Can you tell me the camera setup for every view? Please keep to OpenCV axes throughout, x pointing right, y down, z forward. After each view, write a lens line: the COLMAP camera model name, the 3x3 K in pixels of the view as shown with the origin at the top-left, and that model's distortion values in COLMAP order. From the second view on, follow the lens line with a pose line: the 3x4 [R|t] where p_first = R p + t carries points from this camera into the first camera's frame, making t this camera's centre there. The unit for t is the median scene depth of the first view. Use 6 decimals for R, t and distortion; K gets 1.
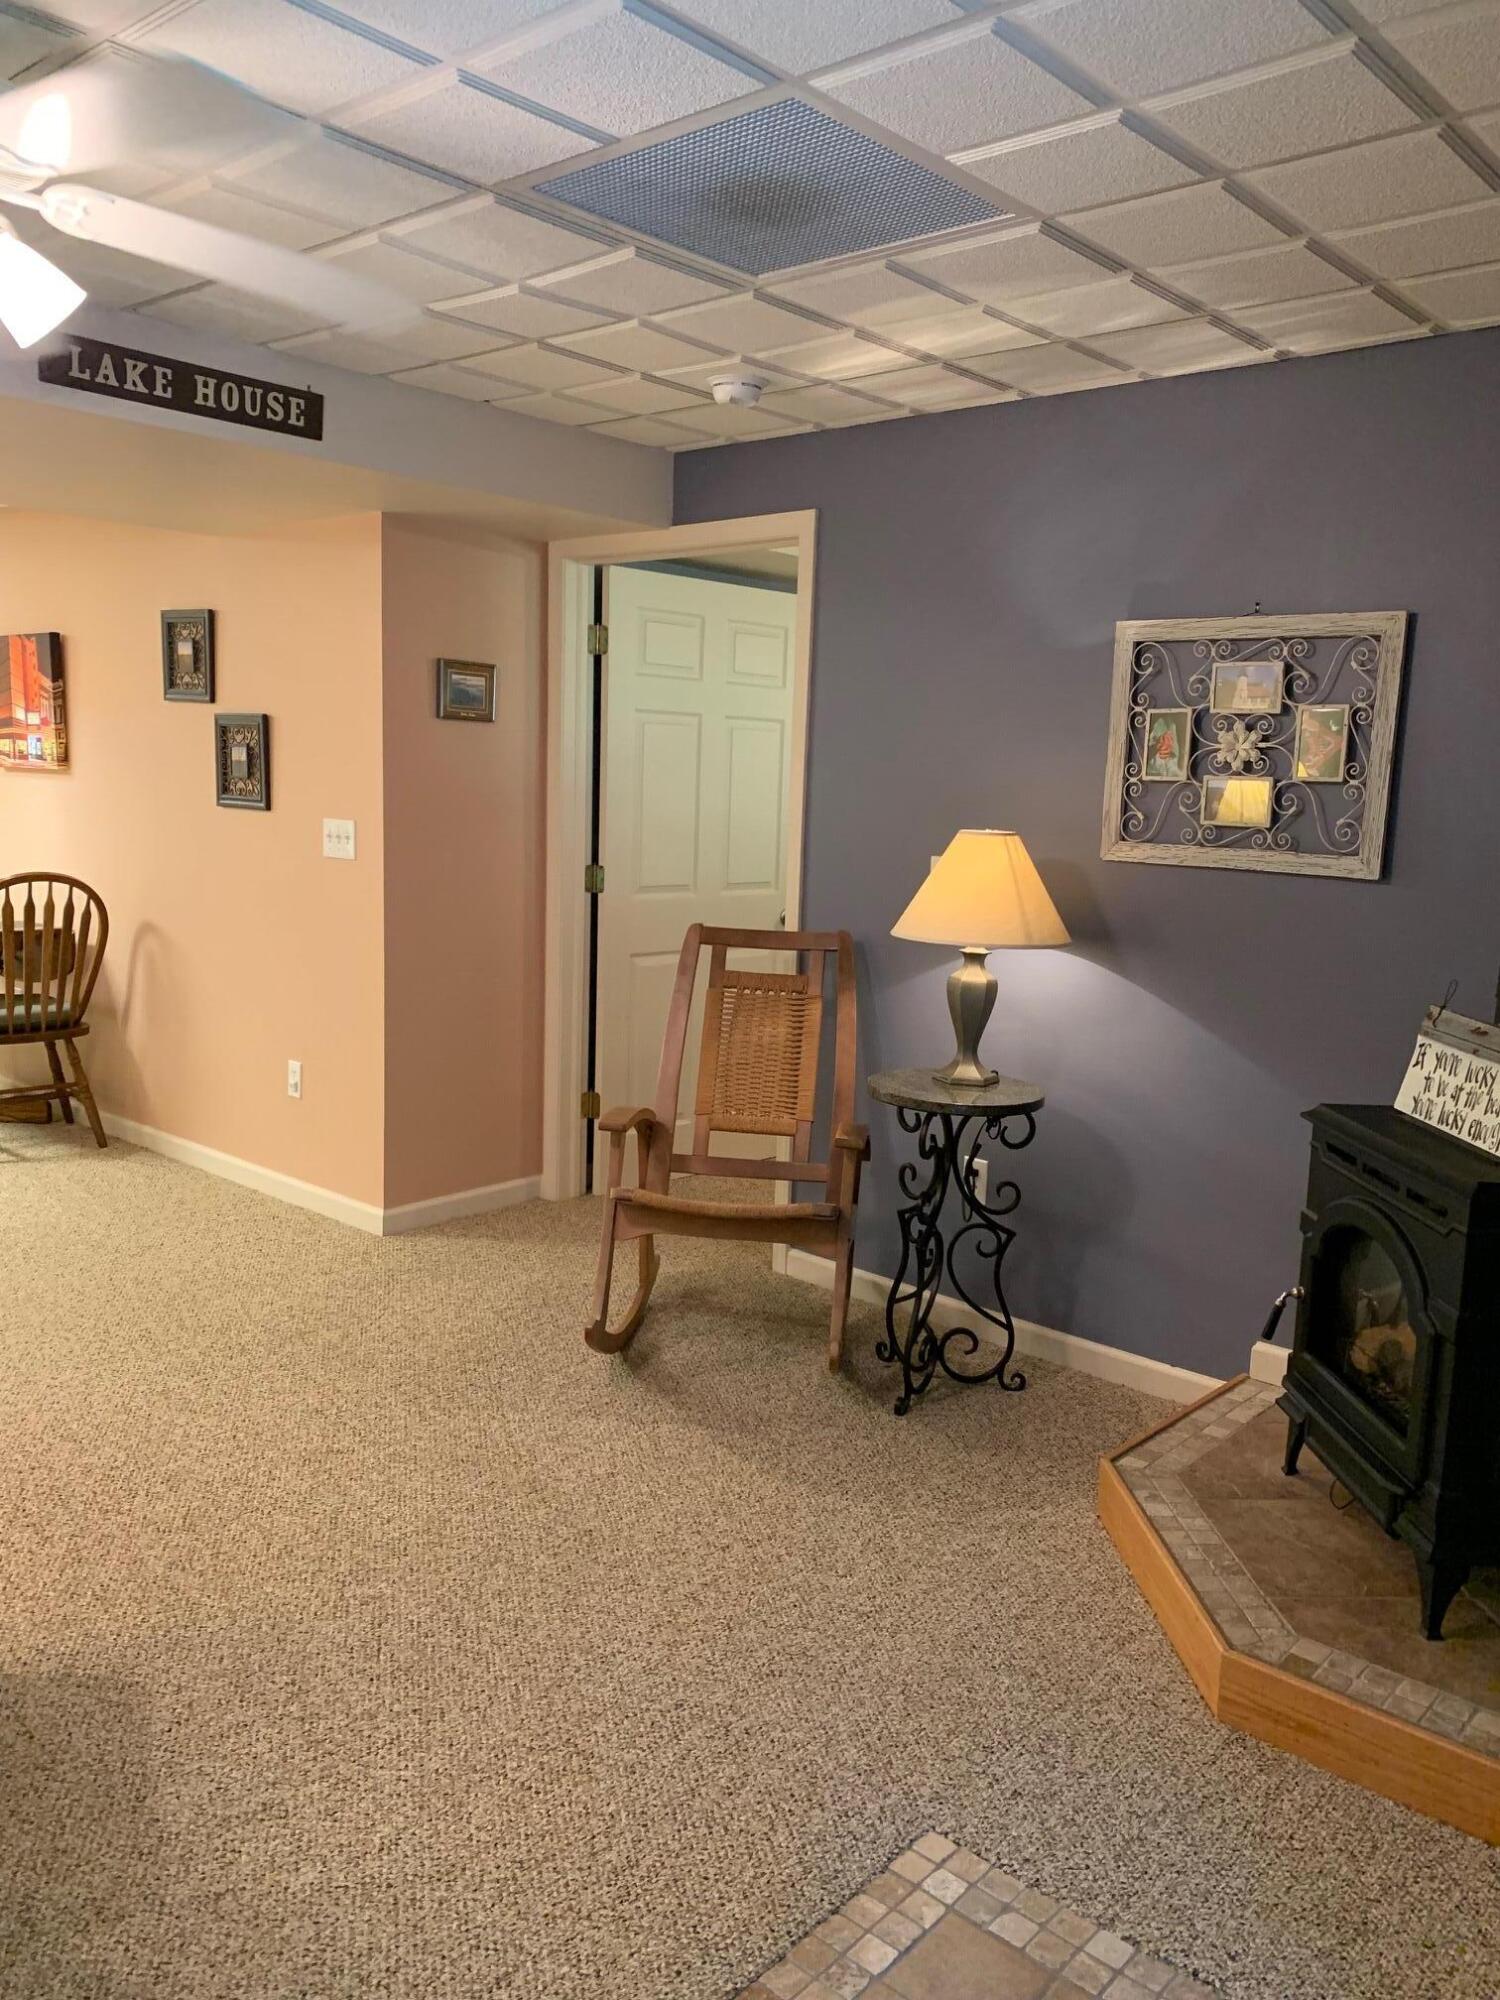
lens RADIAL K [[1525.2, 0, 738.7], [0, 1525.2, 1004.9], [0, 0, 1]] dist [0.013310, -0.019242]
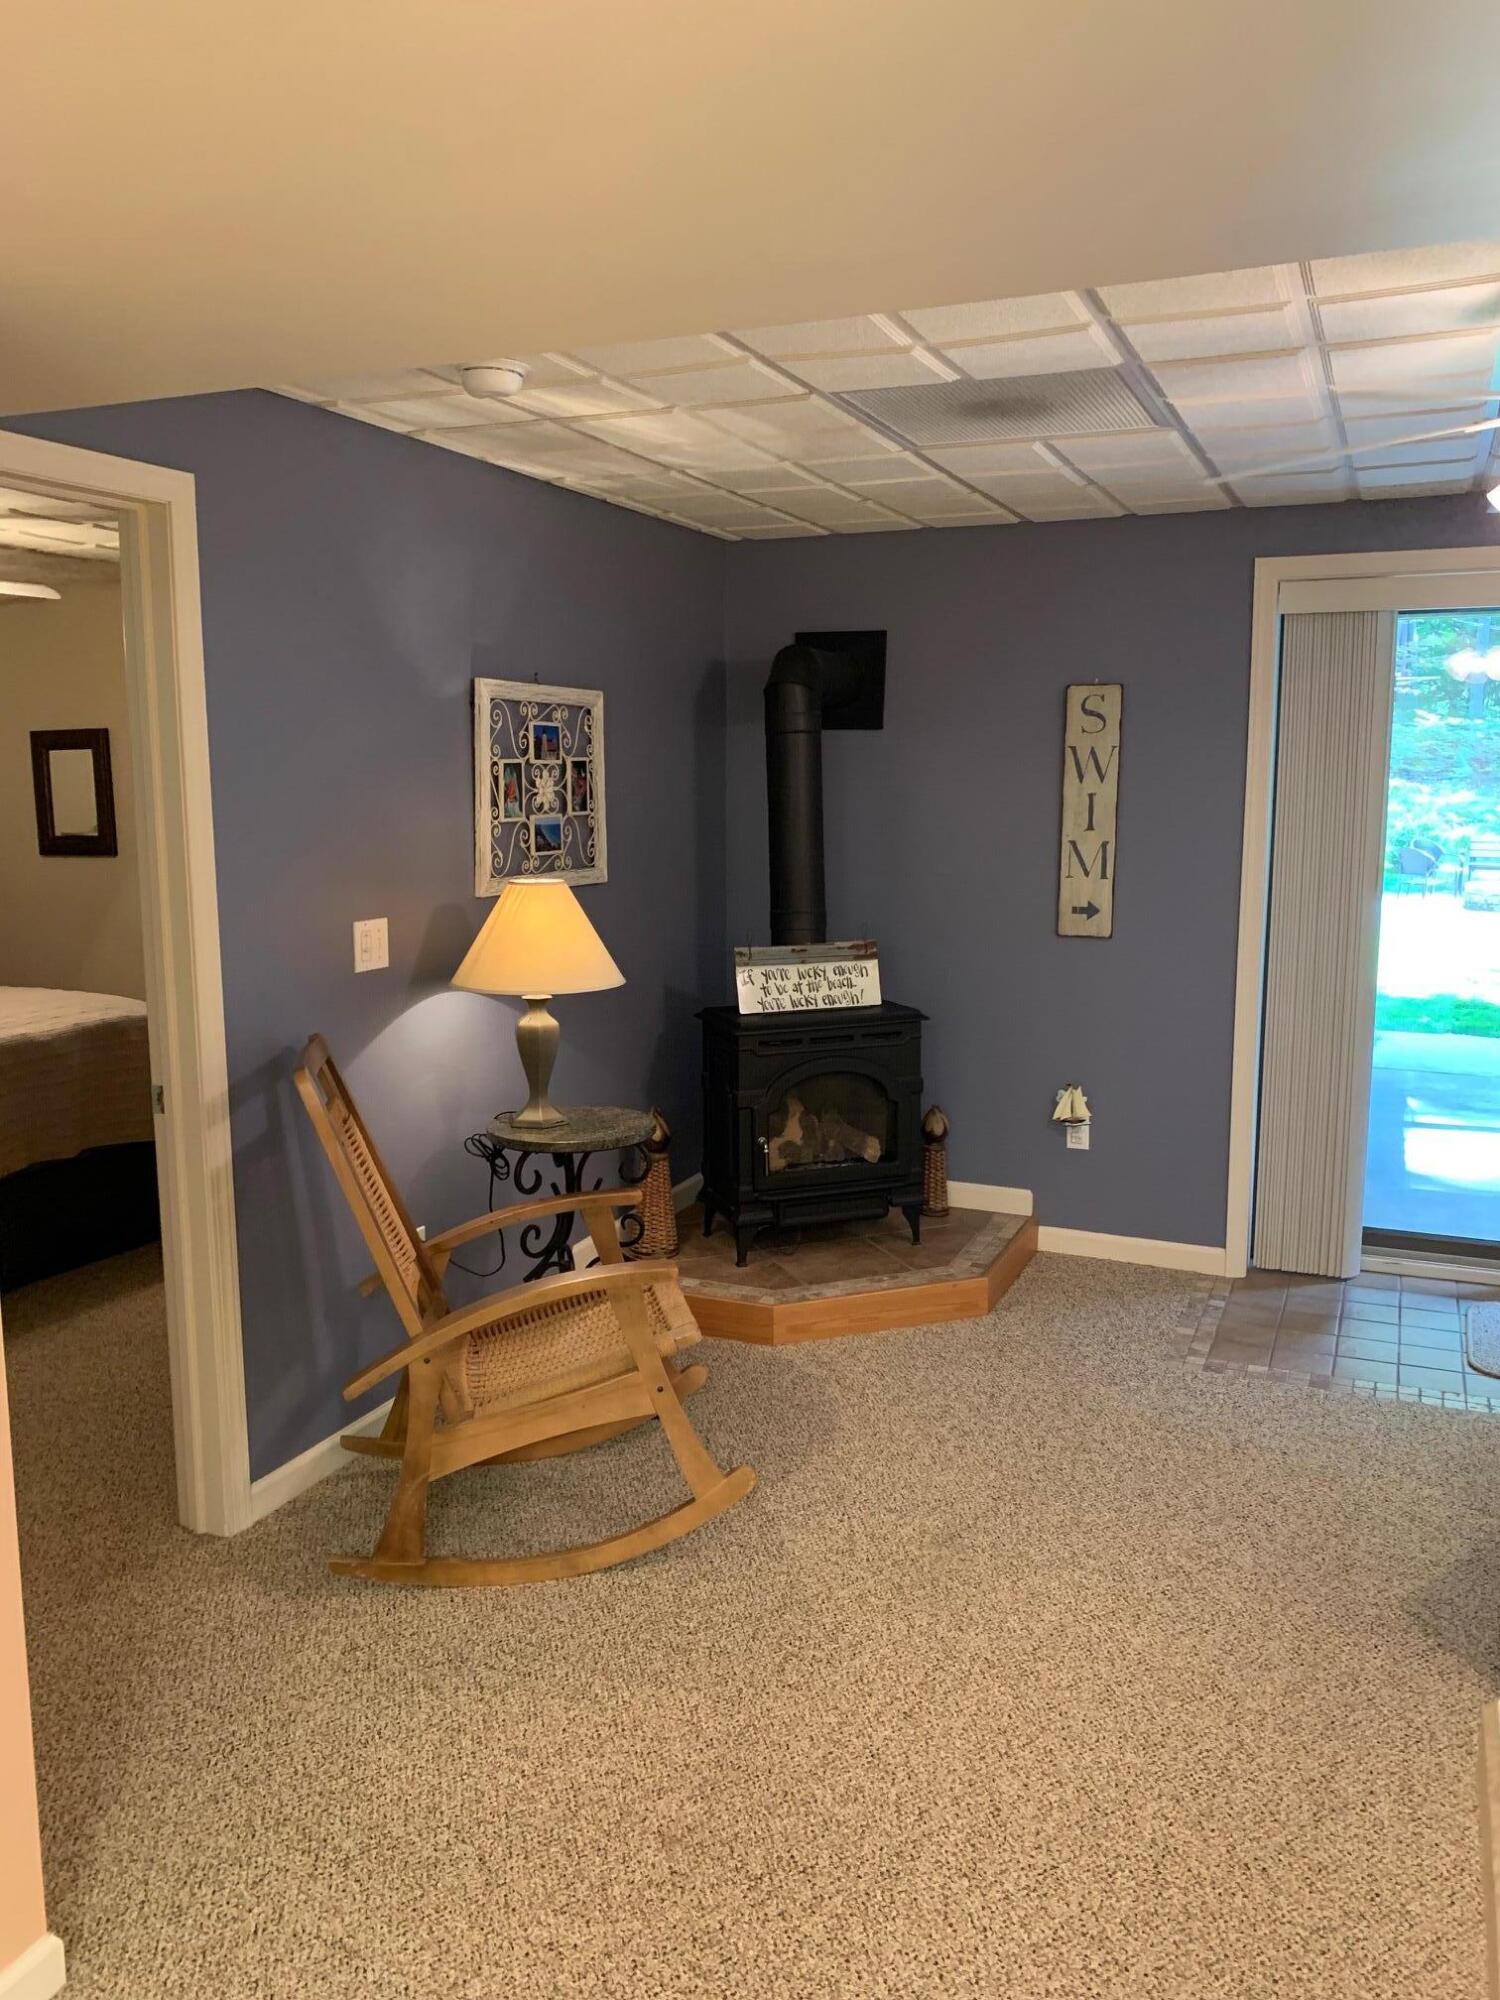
lens RADIAL K [[1525.2, 0, 740.1], [0, 1525.2, 1003.1], [0, 0, 1]] dist [0.013310, -0.019242]
pose [[-0.323992, -0.181895, 0.928409, -1.093555], [0.128506, 0.963786, 0.233672, -0.329602], [-0.937291, 0.195014, -0.288885, 1.512009]]
